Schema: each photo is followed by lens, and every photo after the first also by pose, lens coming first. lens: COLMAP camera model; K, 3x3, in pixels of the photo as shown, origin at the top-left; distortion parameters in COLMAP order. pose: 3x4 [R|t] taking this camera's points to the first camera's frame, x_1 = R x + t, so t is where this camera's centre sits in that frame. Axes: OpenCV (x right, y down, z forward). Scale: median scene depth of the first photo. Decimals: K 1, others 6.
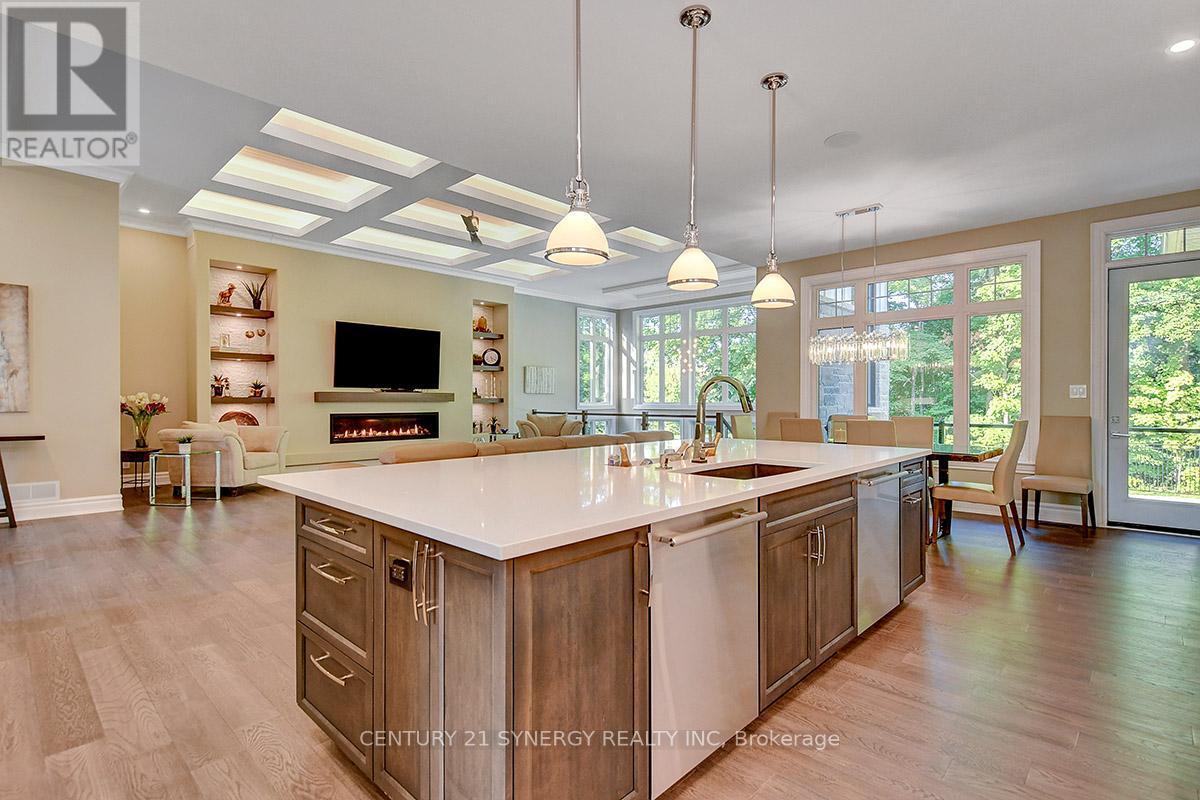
lens RADIAL K [[567.9, 0, 602.3], [0, 567.9, 404.9], [0, 0, 1]] dist [0.014745, -0.006987]
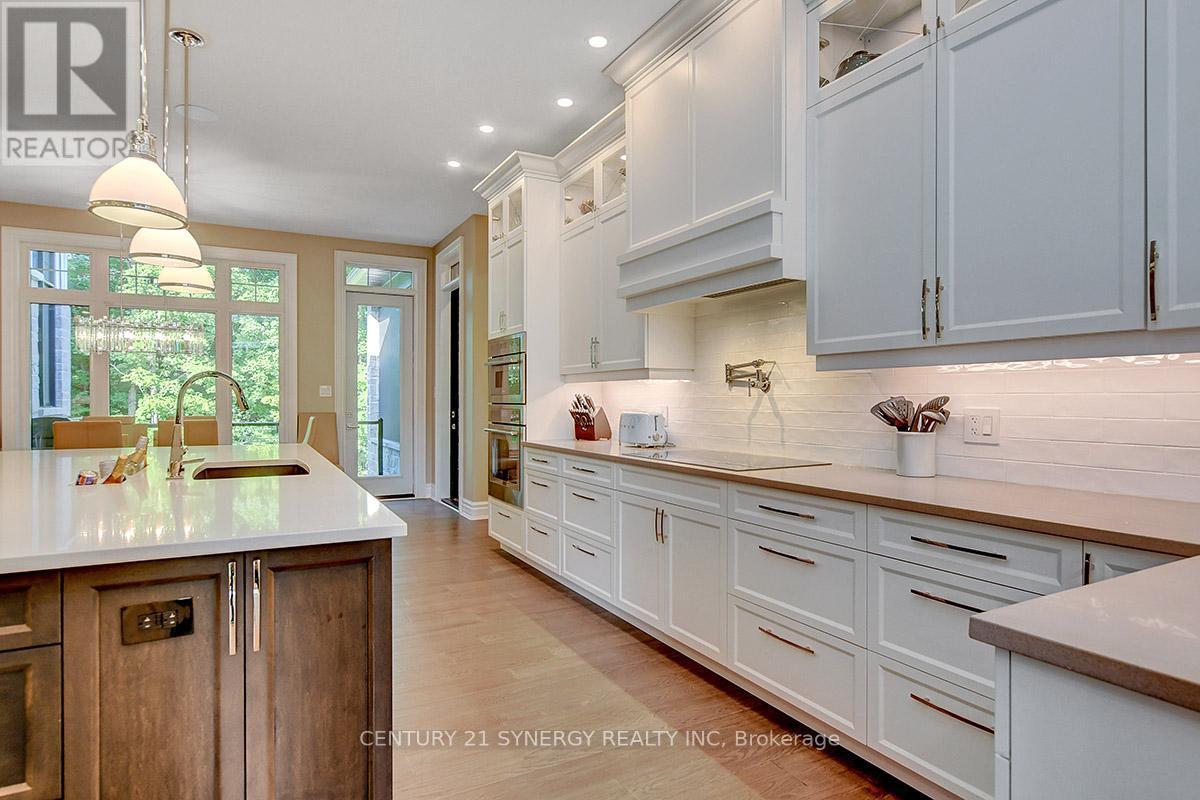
lens RADIAL K [[666.7, 0, 599.2], [0, 666.7, 397.8], [0, 0, 1]] dist [-0.005662, -0.000420]
pose [[0.314133, 0.002839, 0.949375, -0.166435], [0.006208, 0.999968, -0.005044, 0.000331], [-0.949359, 0.007478, 0.314105, 0.024368]]
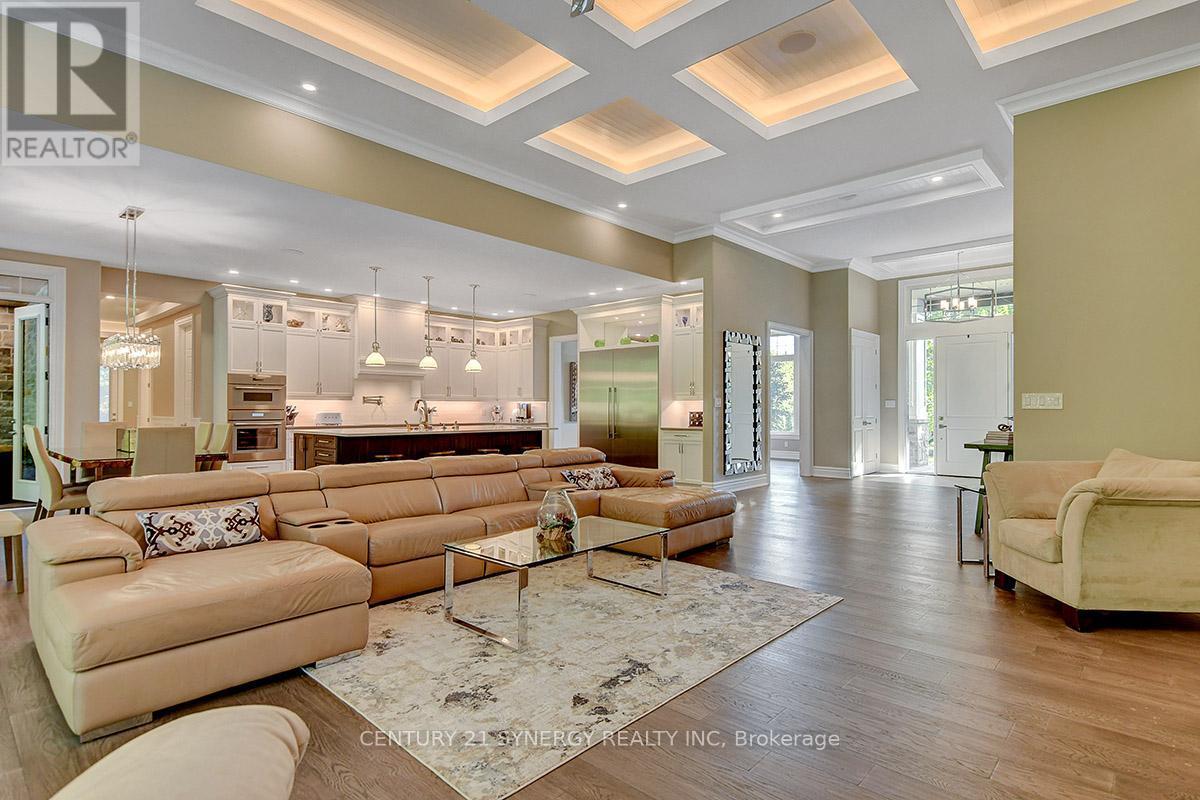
lens RADIAL K [[609.6, 0, 598.9], [0, 609.6, 399.8], [0, 0, 1]] dist [0.016602, -0.003200]
pose [[-0.999997, -0.001432, 0.002184, -0.212535], [-0.001443, 0.999987, -0.004826, -0.010329], [-0.002177, -0.004830, -0.999986, 1.275497]]
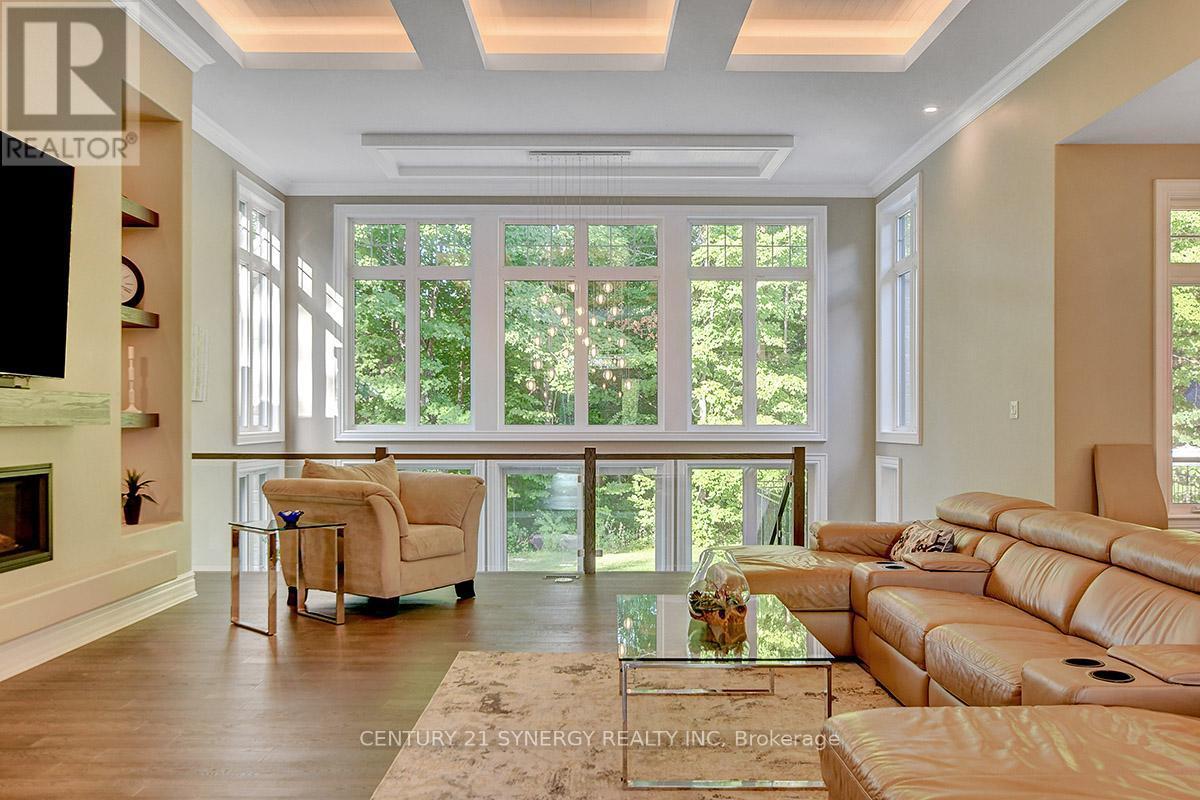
lens RADIAL K [[1013.8, 0, 609.5], [0, 1013.8, 411.0], [0, 0, 1]] dist [0.004903, 0.011814]
pose [[0.727455, 0.007540, 0.686114, -0.520056], [0.004769, 0.999860, -0.016044, -0.004097], [-0.686139, 0.014944, 0.727317, 0.570002]]
